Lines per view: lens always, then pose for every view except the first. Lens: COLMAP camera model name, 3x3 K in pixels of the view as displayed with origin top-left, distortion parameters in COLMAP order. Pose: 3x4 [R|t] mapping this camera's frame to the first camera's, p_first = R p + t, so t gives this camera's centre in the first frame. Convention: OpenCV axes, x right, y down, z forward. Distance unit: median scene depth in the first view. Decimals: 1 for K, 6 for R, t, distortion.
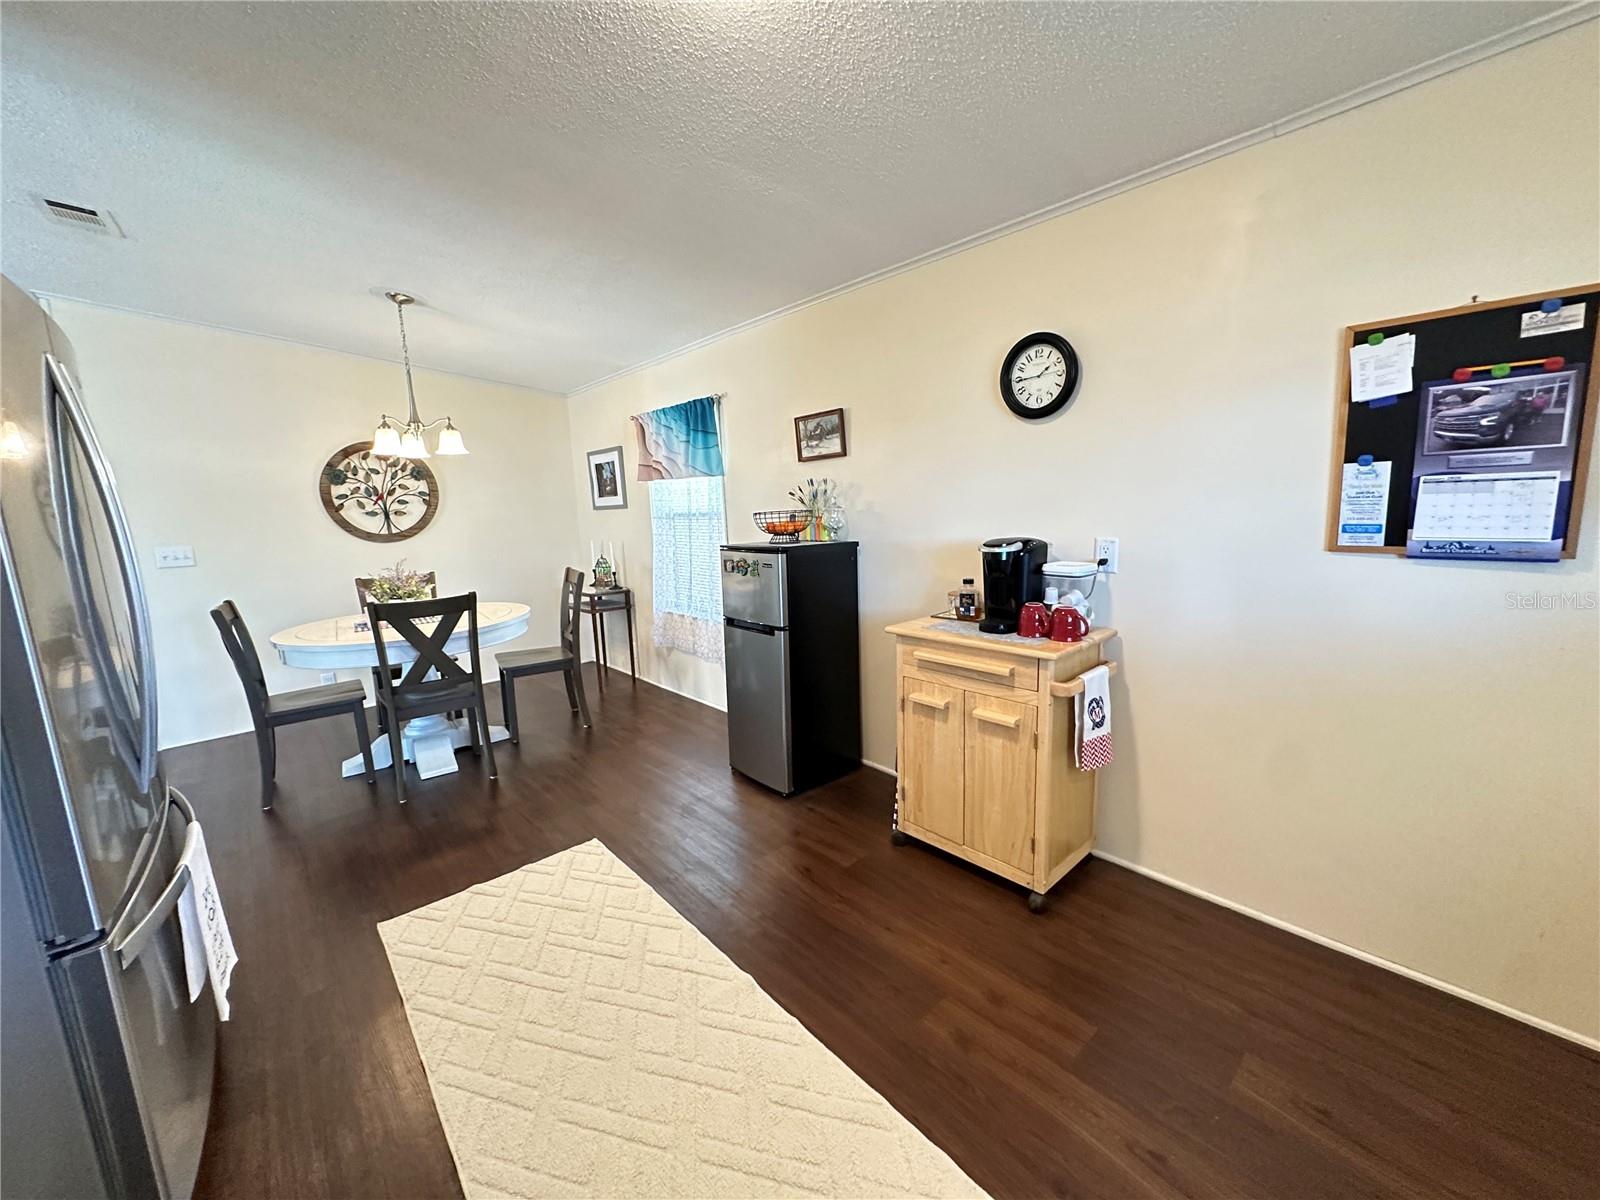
lens RADIAL K [[637.3, 0, 799.5], [0, 637.3, 600.4], [0, 0, 1]] dist [-0.004272, 0.000700]
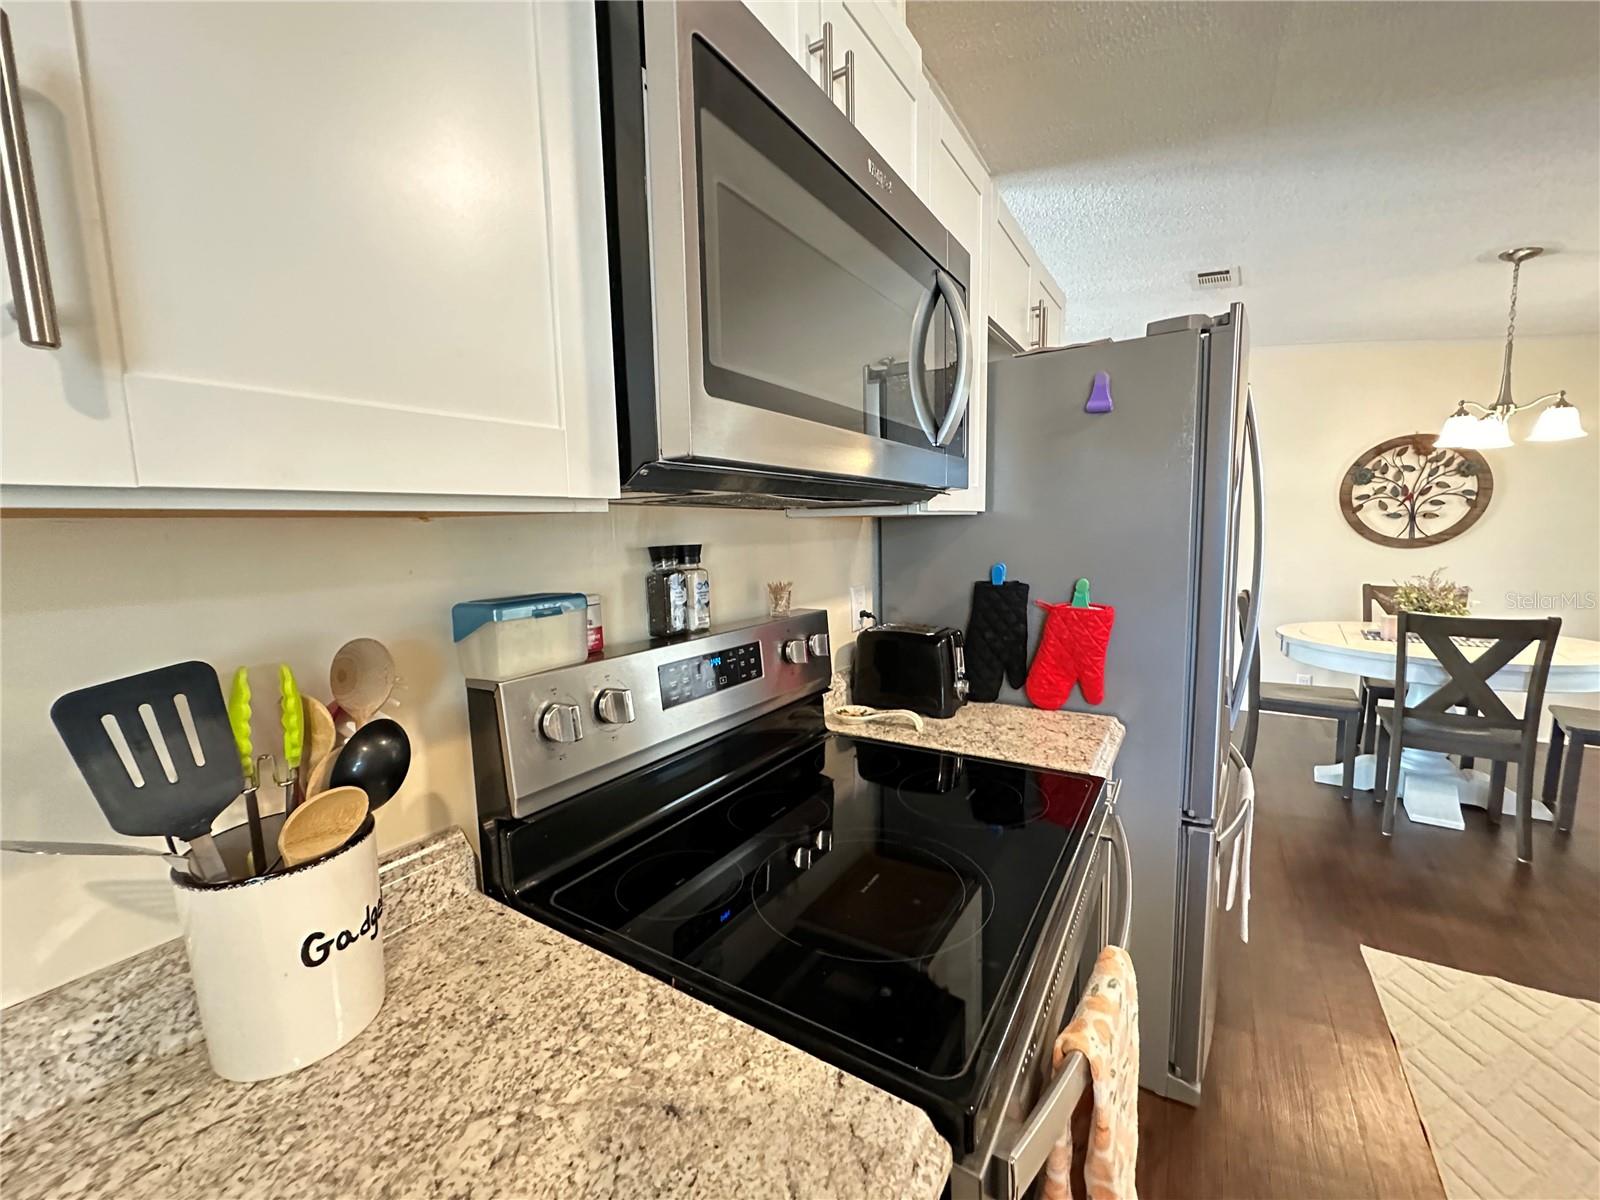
lens RADIAL K [[637.3, 0, 798.2], [0, 637.3, 600.6], [0, 0, 1]] dist [-0.004272, 0.000700]
pose [[0.282606, 0.139211, -0.949081, -0.040317], [-0.144897, 0.984255, 0.101224, 0.016241], [0.948229, 0.108913, 0.298328, -0.070164]]
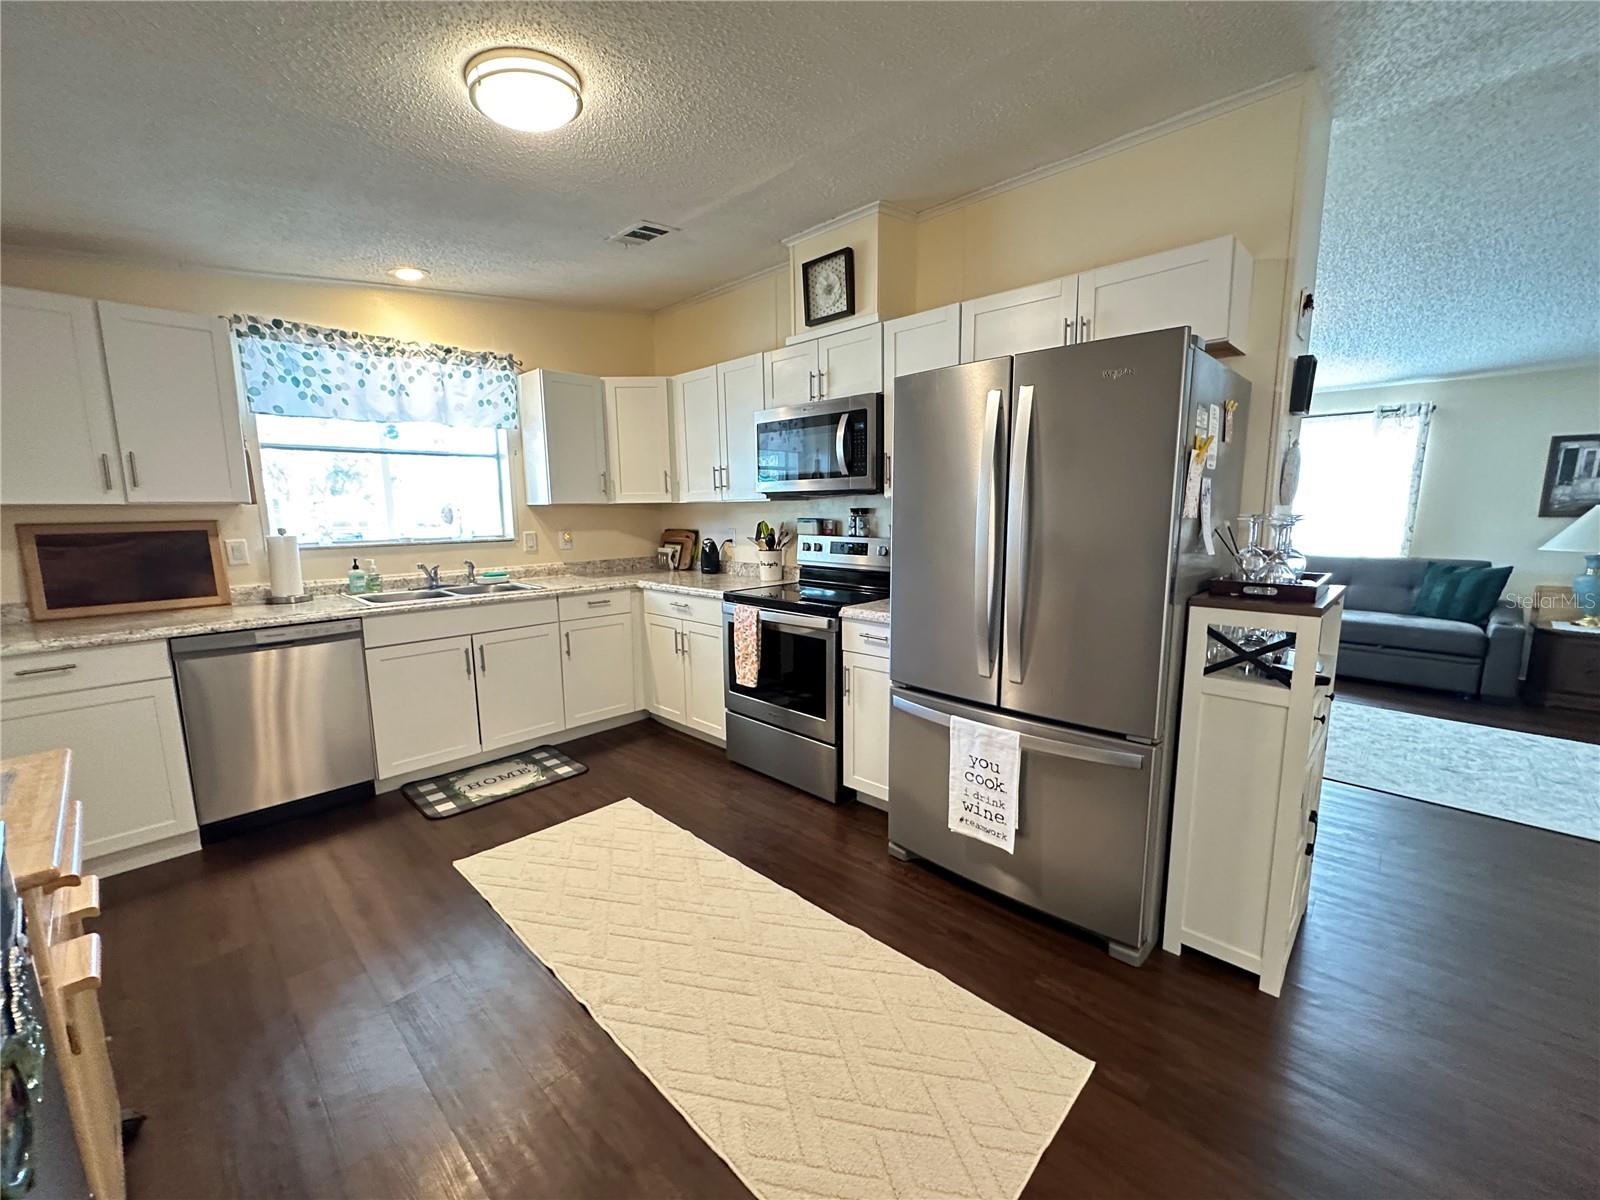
lens RADIAL K [[637.3, 0, 801.0], [0, 637.3, 604.6], [0, 0, 1]] dist [-0.004272, 0.000700]
pose [[-0.994929, 0.062259, -0.078998, -0.160431], [0.034305, 0.948351, 0.315361, -0.119988], [0.094552, 0.311052, -0.945678, 0.791377]]
